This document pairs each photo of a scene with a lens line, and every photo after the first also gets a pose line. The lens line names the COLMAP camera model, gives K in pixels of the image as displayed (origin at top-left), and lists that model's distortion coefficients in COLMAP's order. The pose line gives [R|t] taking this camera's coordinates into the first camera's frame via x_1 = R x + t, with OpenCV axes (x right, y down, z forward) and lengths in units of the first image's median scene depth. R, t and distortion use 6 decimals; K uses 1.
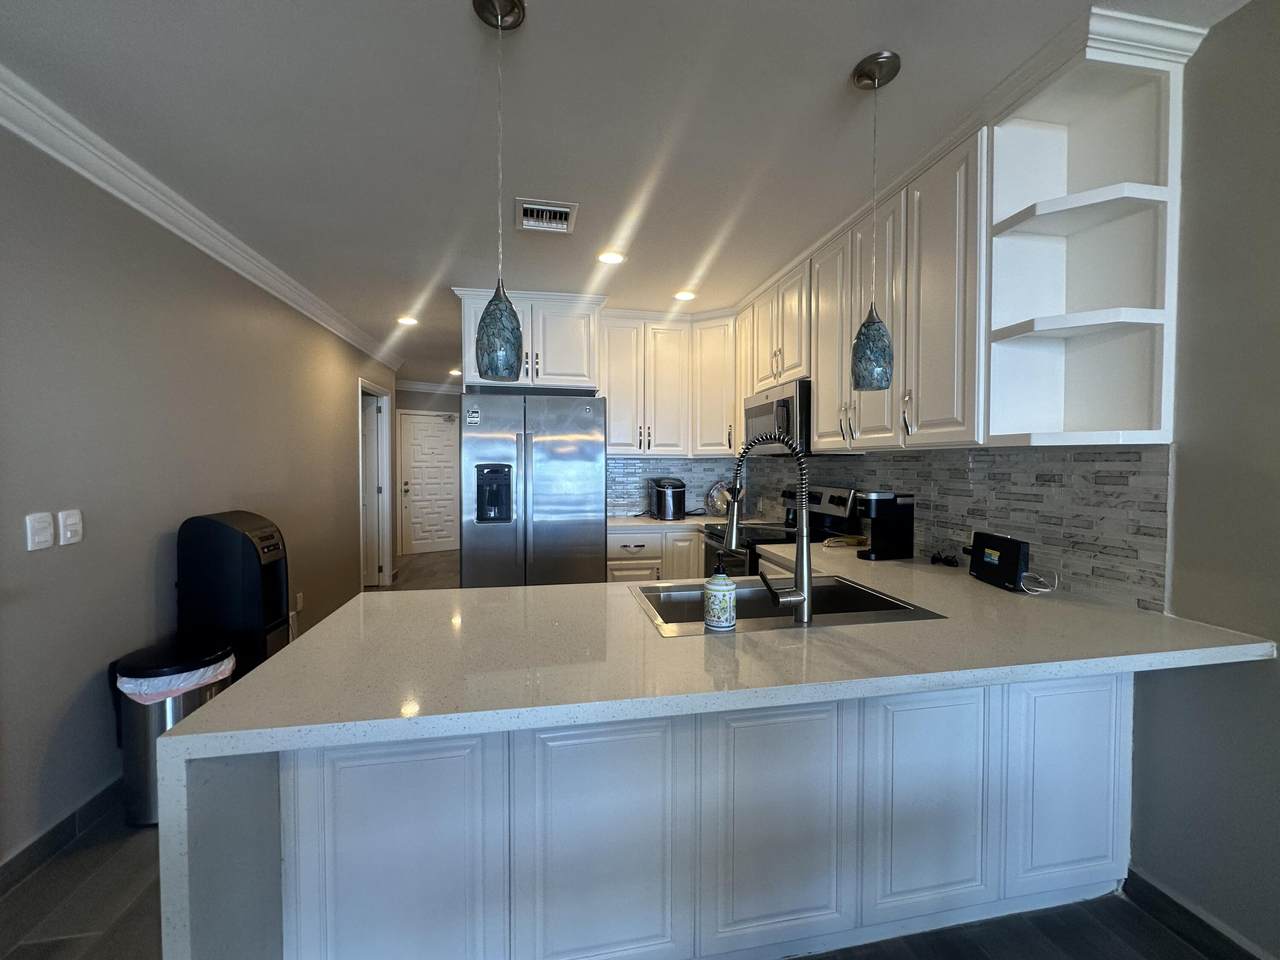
lens RADIAL K [[512.3, 0, 640.2], [0, 512.3, 477.8], [0, 0, 1]] dist [0.000585, 0.000026]
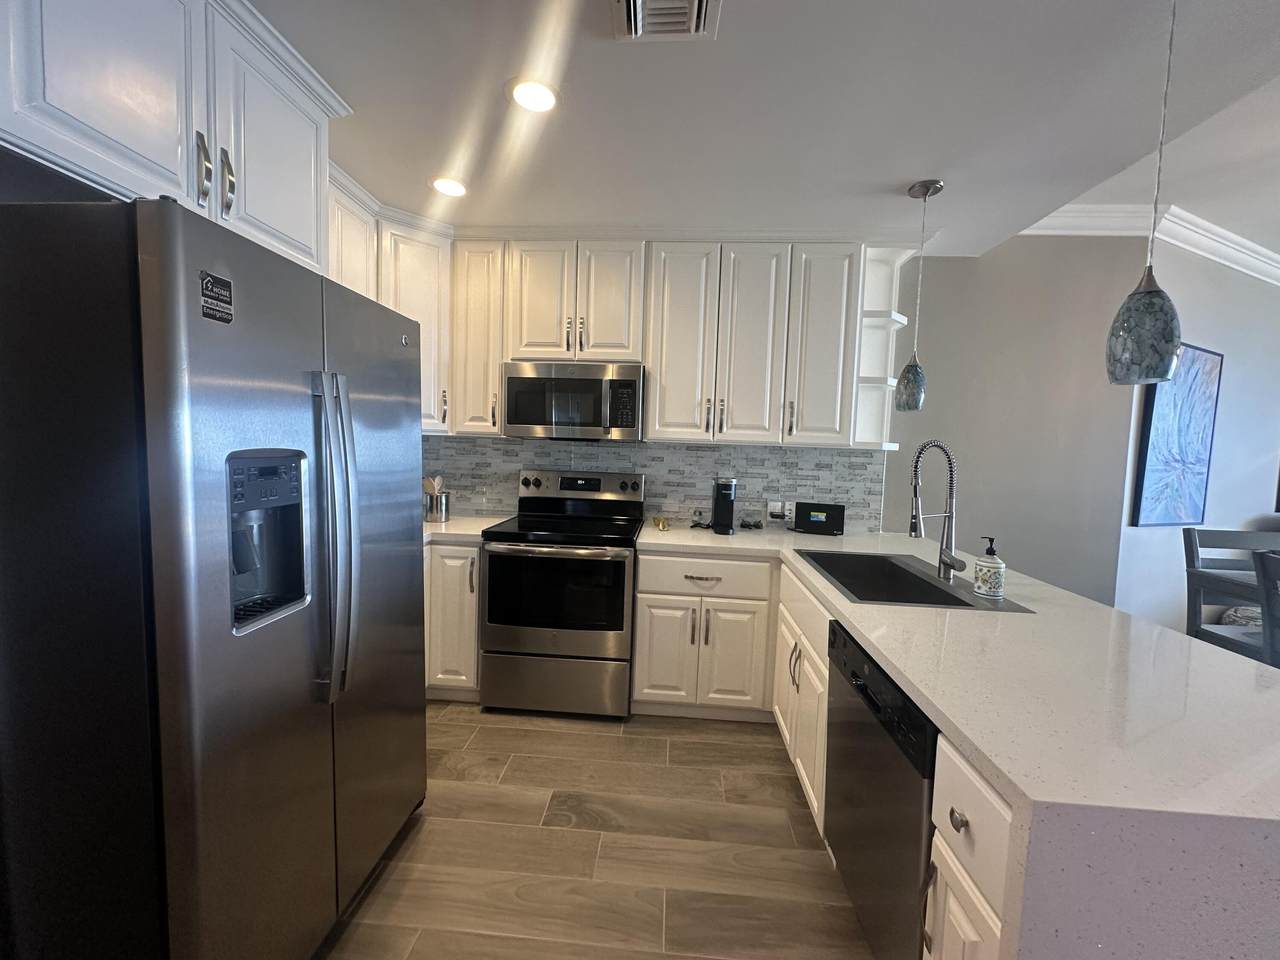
lens RADIAL K [[512.3, 0, 640.0], [0, 512.3, 478.1], [0, 0, 1]] dist [0.000585, 0.000026]
pose [[0.242820, -0.053312, 0.968605, -0.958644], [-0.009377, 0.998313, 0.057298, -0.048746], [-0.970026, -0.022996, 0.241910, 1.159017]]
